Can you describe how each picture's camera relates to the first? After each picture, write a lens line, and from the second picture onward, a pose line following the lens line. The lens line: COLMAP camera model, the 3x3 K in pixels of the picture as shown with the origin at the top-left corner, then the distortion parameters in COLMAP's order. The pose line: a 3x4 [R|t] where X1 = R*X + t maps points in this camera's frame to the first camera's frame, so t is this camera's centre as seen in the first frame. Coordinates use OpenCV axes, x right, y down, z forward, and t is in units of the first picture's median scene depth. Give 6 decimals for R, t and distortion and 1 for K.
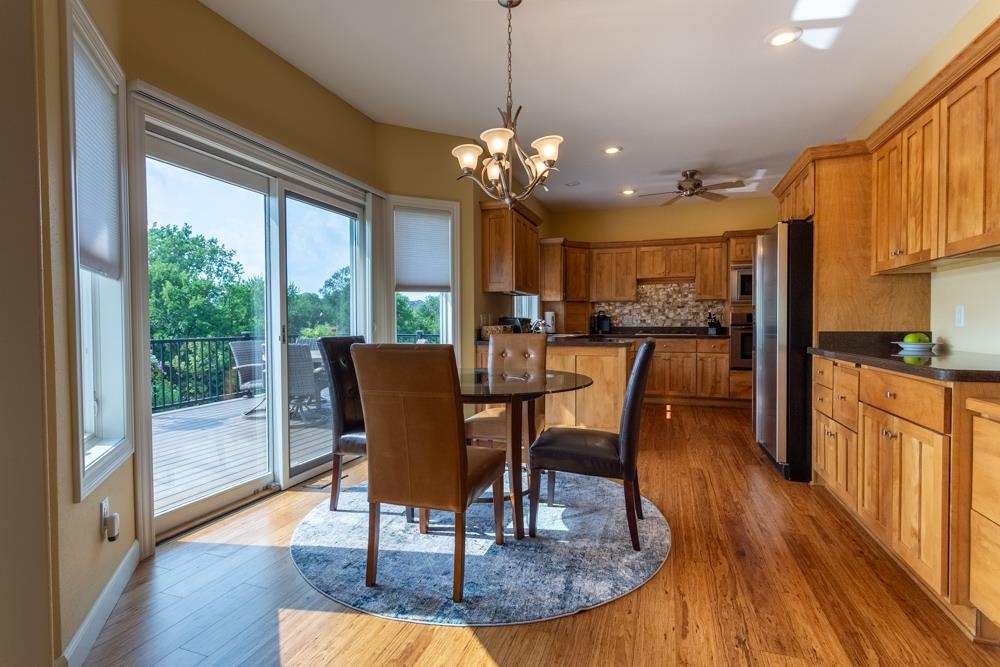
lens RADIAL K [[480.3, 0, 502.0], [0, 480.3, 330.9], [0, 0, 1]] dist [-0.000778, 0.000570]
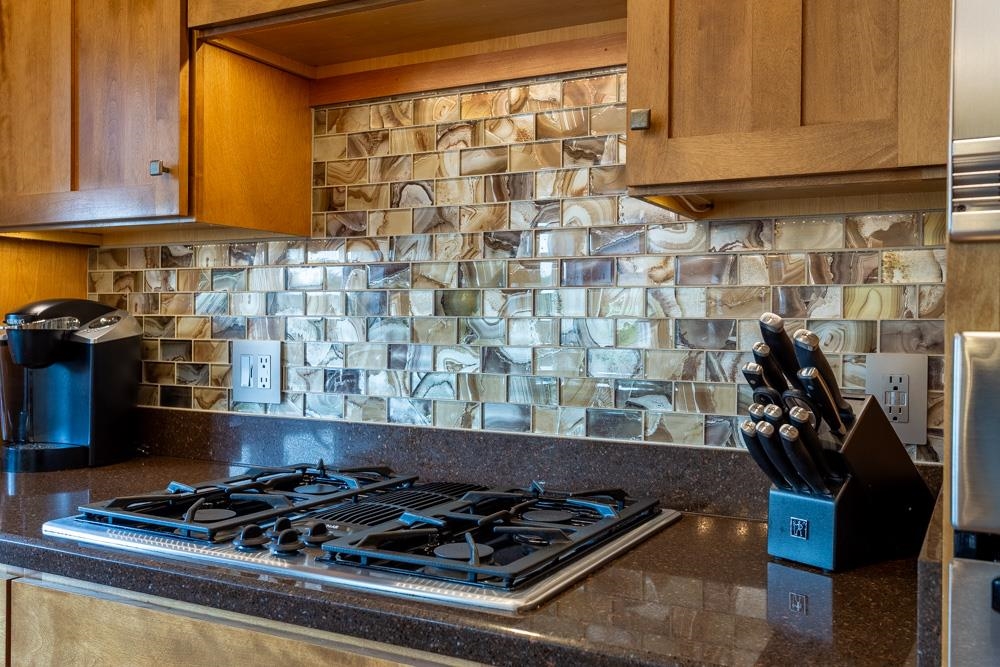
lens RADIAL K [[929.5, 0, 497.6], [0, 929.5, 334.9], [0, 0, 1]] dist [0.039337, 0.000000]
pose [[0.985683, 0.014953, -0.167944, 0.427725], [-0.017004, 0.999797, -0.010784, -0.035318], [0.167749, 0.013485, 0.985737, 0.849342]]
